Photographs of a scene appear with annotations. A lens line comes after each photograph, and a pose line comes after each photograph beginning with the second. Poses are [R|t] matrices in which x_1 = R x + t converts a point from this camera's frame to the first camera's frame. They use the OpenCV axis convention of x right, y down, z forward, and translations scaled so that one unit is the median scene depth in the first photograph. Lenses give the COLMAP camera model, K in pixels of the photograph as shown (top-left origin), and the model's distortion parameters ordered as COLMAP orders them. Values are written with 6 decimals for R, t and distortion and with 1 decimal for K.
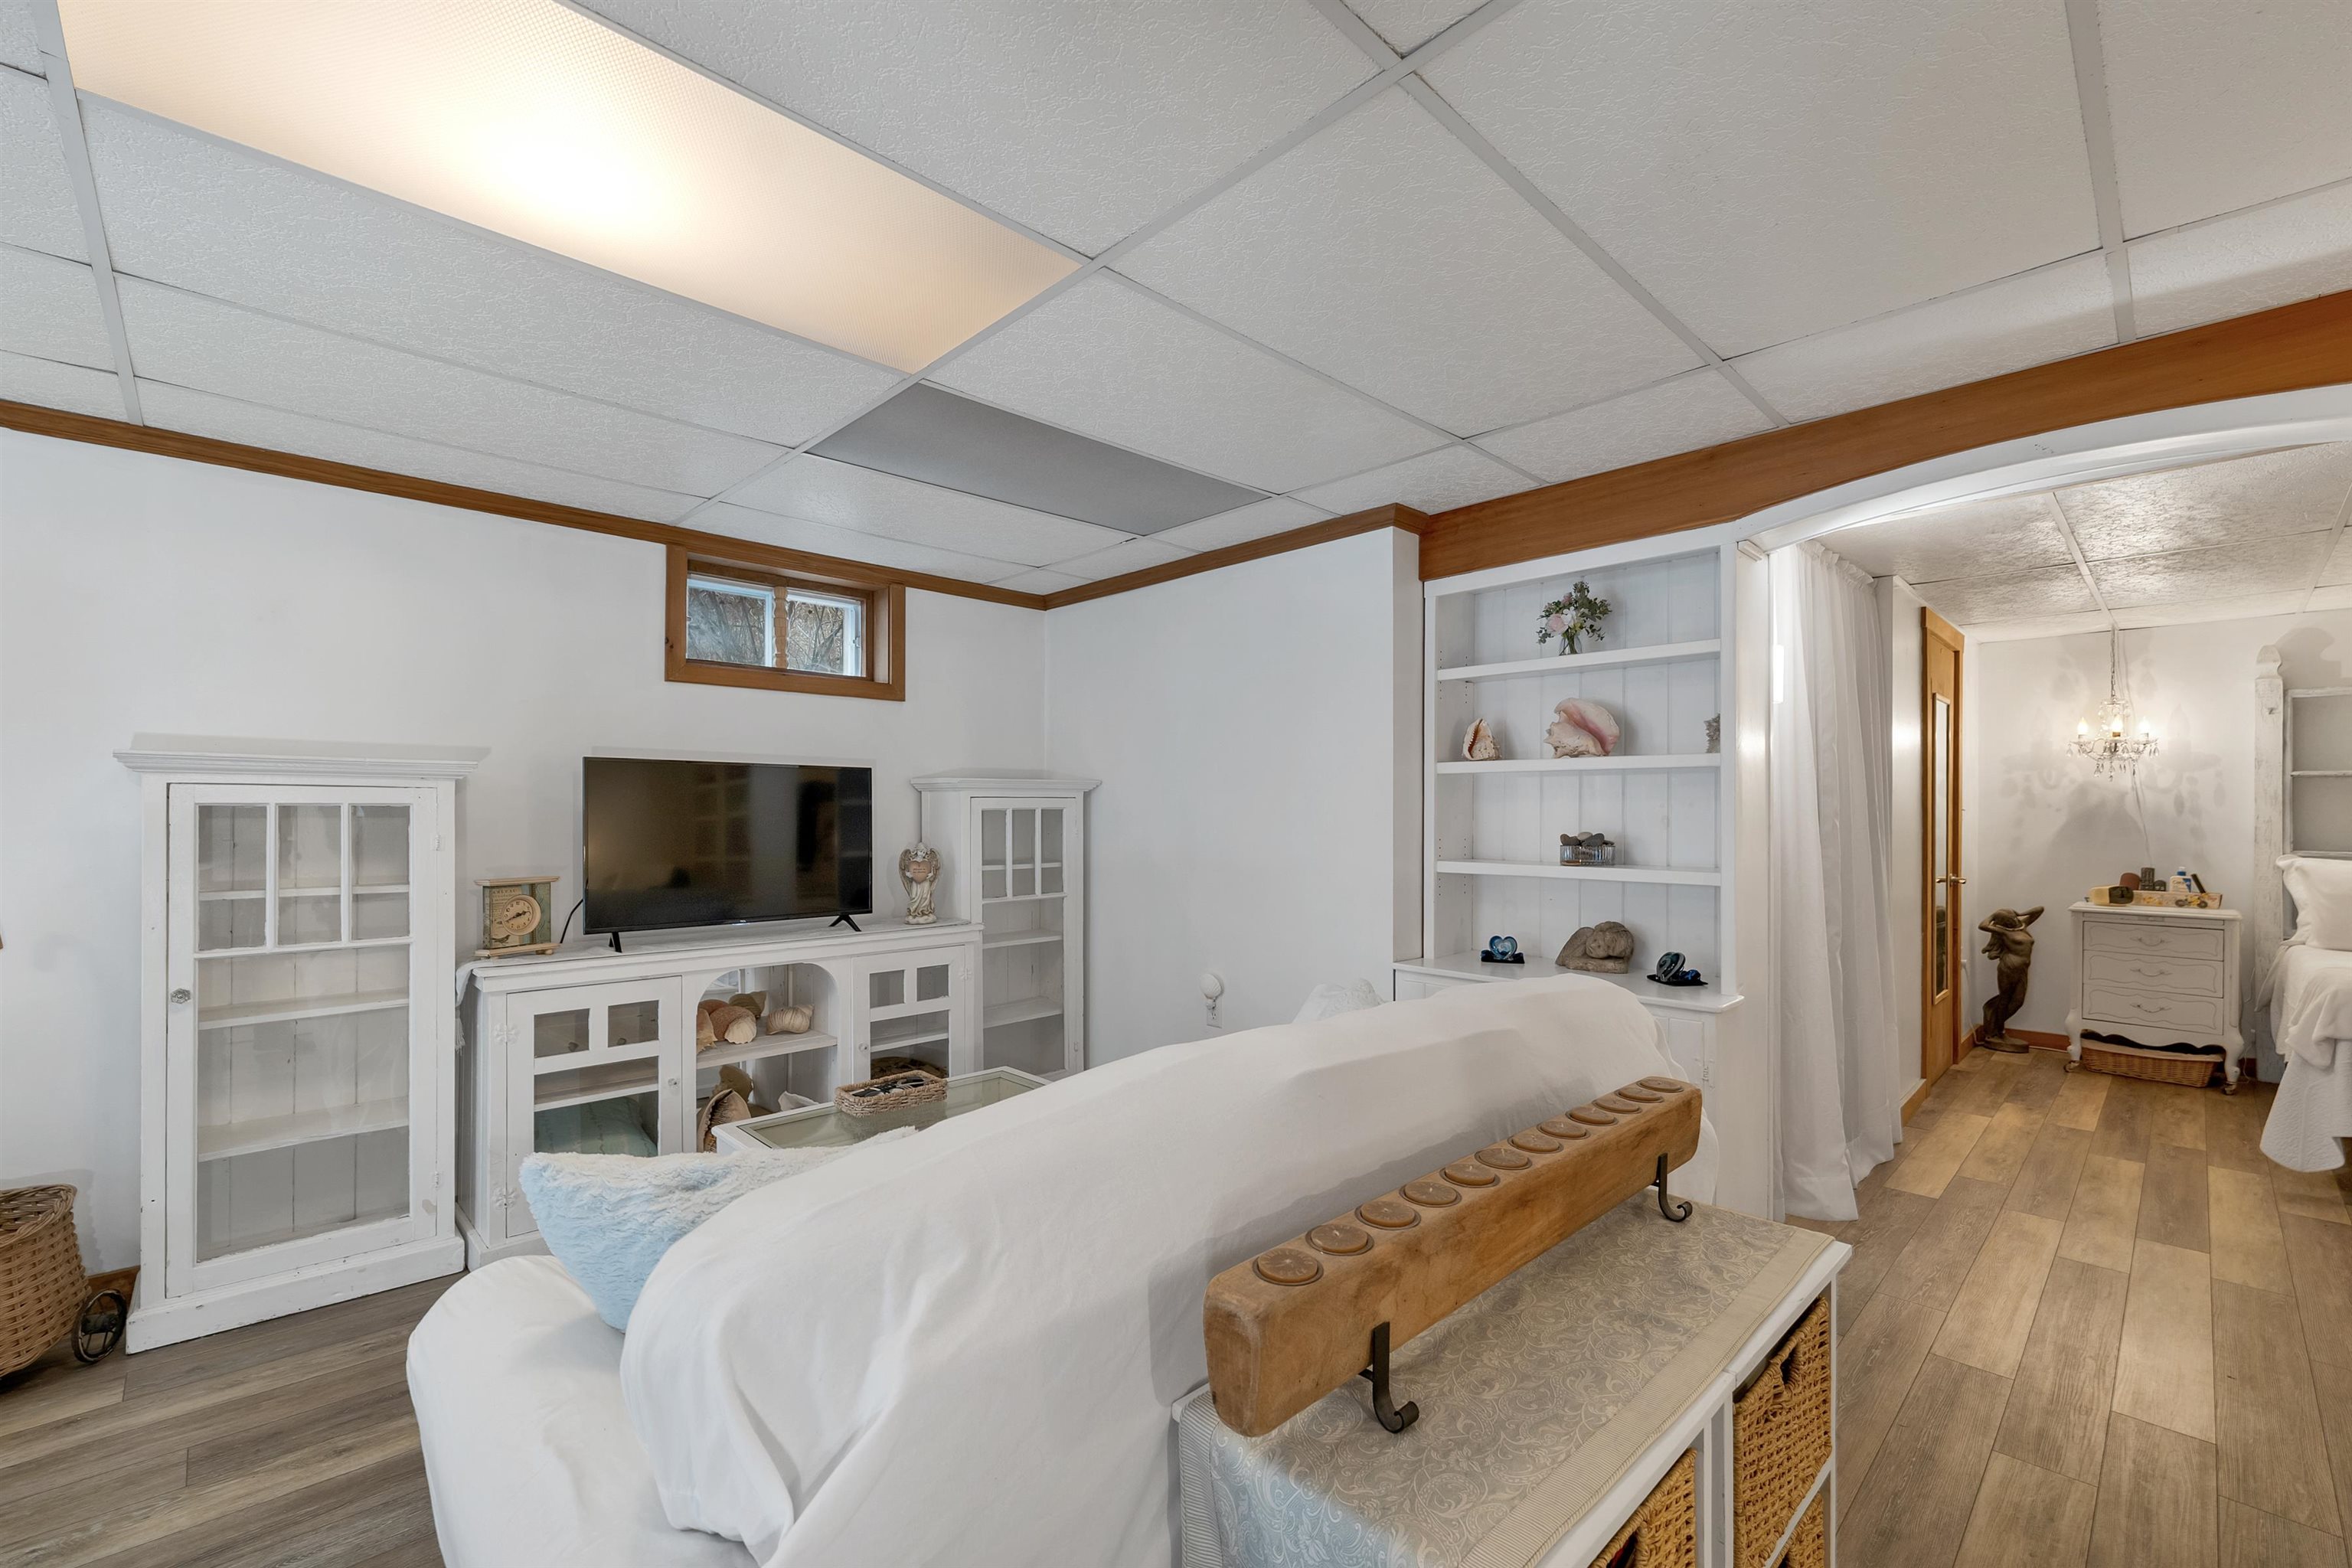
lens RADIAL K [[999.0, 0, 1173.6], [0, 999.0, 820.4], [0, 0, 1]] dist [-0.002557, -0.000260]
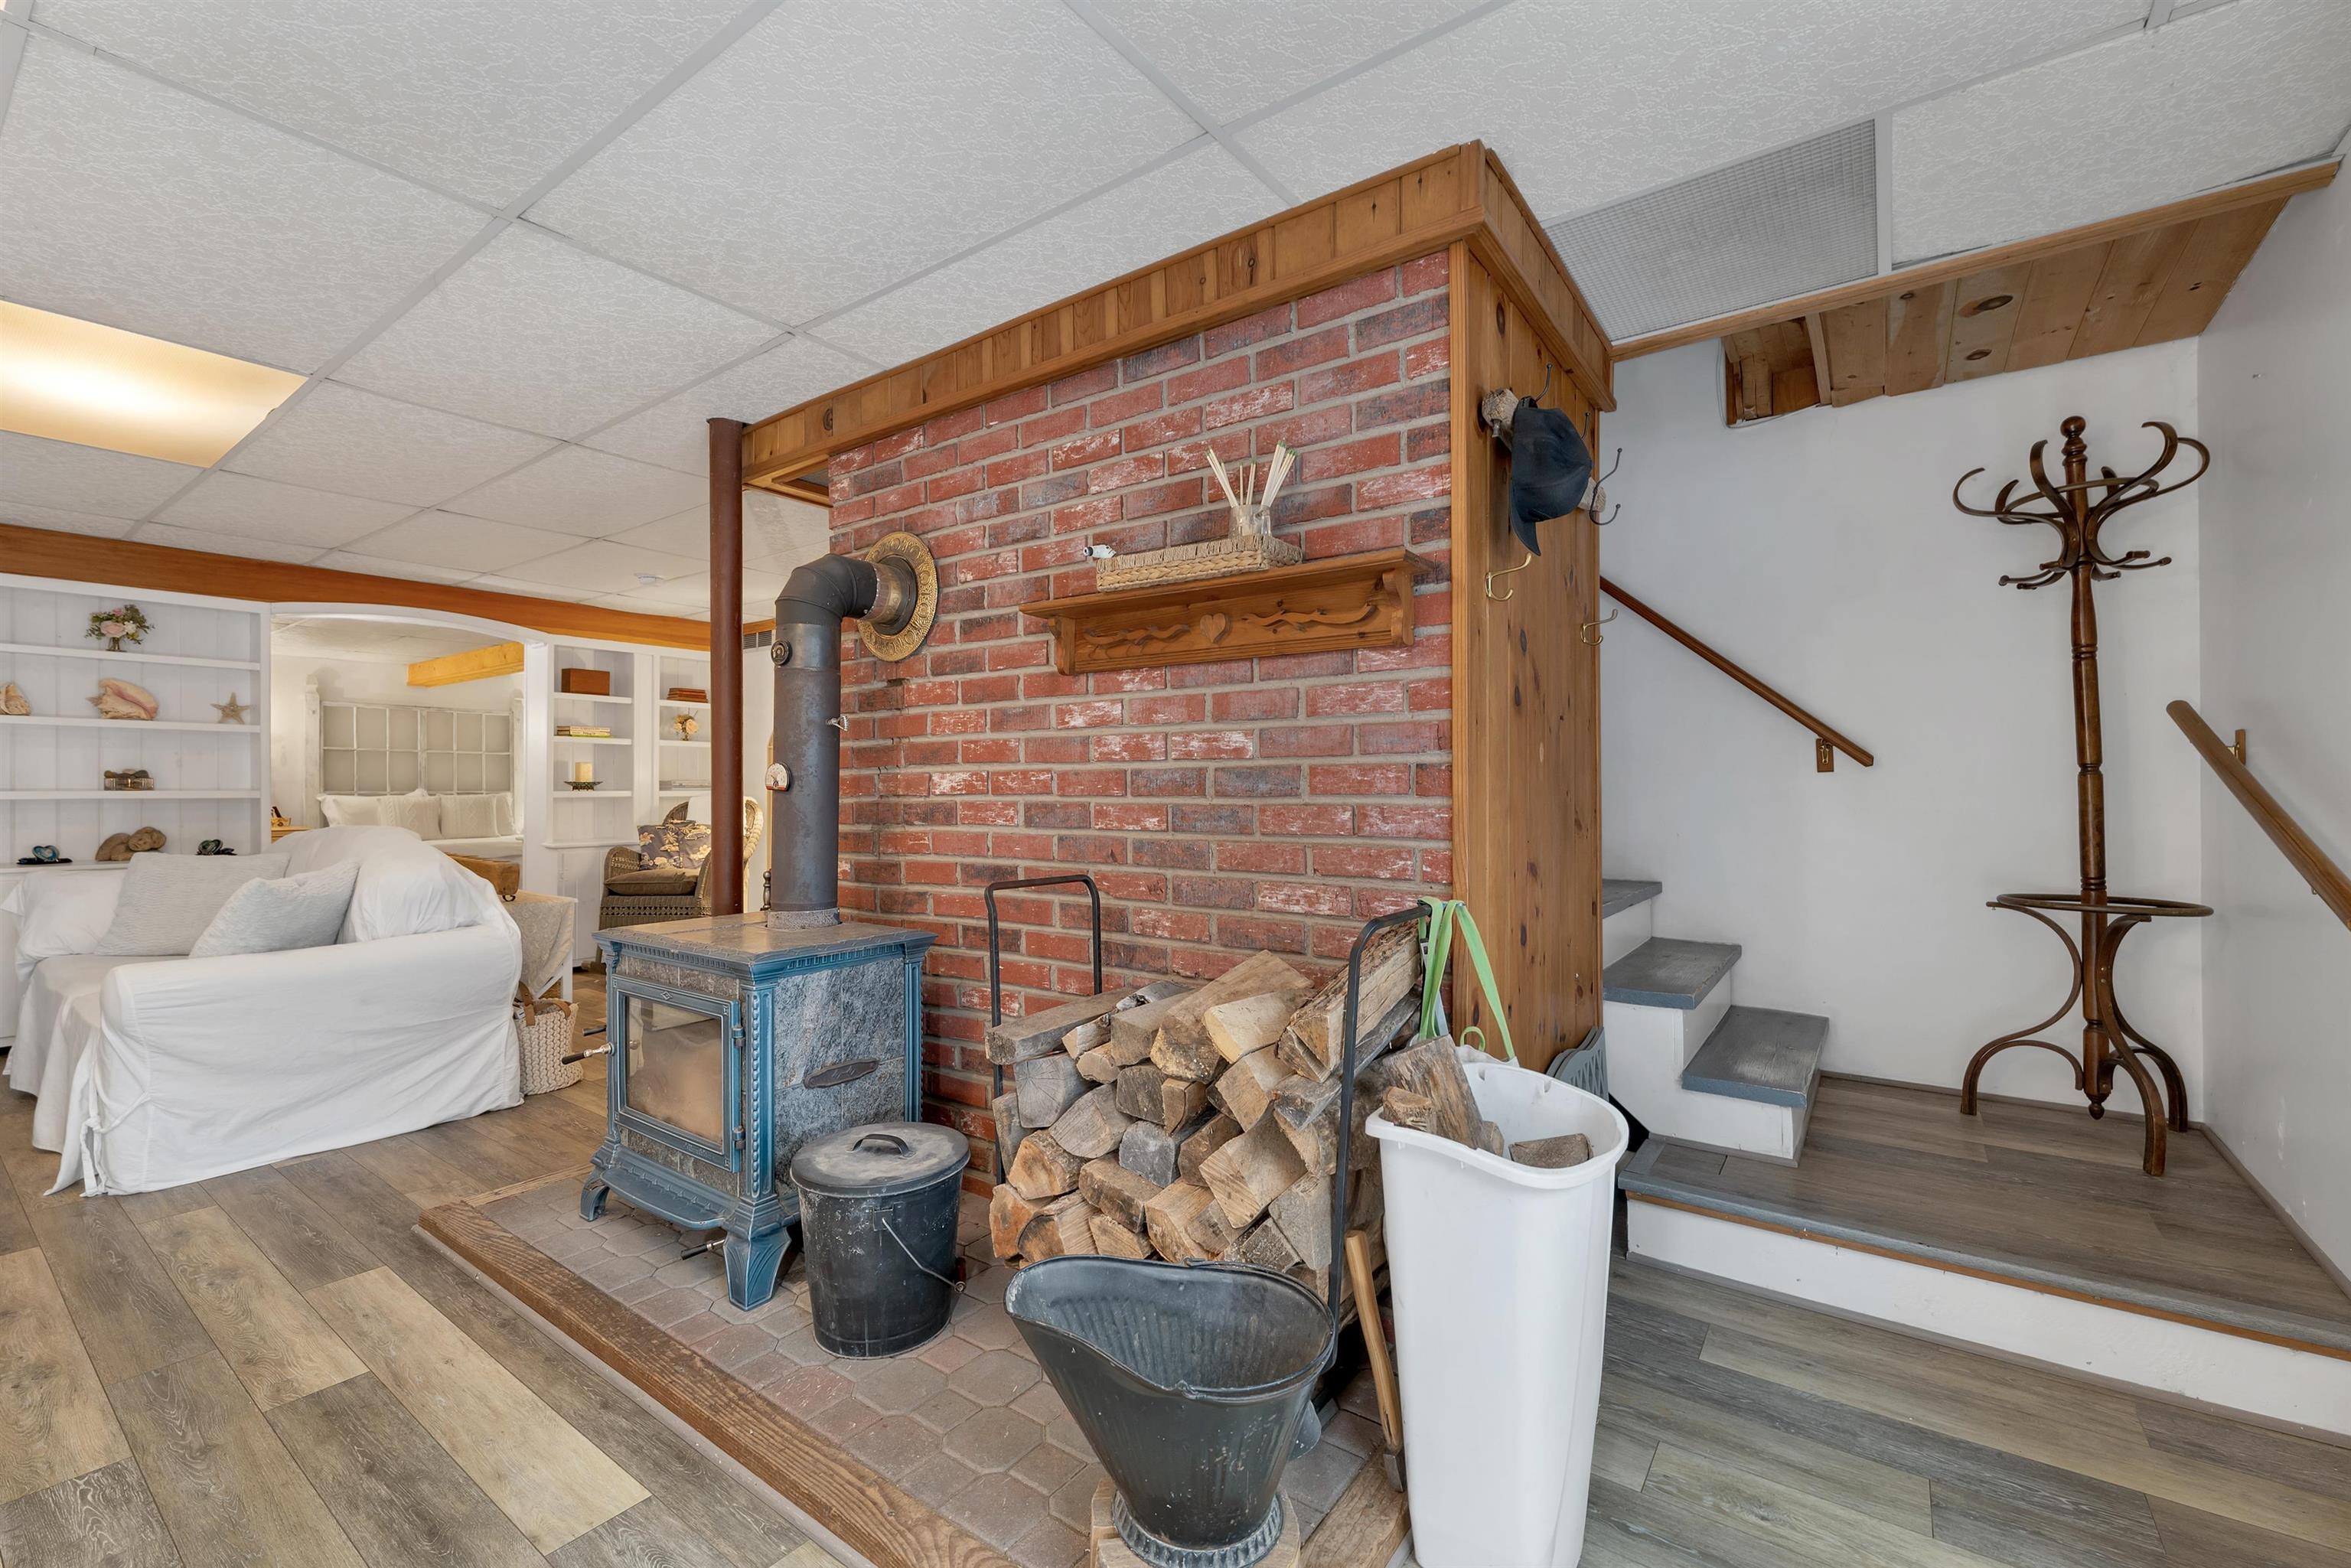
lens RADIAL K [[971.0, 0, 1180.5], [0, 971.0, 787.7], [0, 0, 1]] dist [-0.004143, -0.000293]
pose [[-0.176678, -0.001008, 0.984268, -1.280052], [0.007492, 0.999969, 0.002369, 0.047137], [-0.984240, 0.007792, -0.176665, -0.312903]]
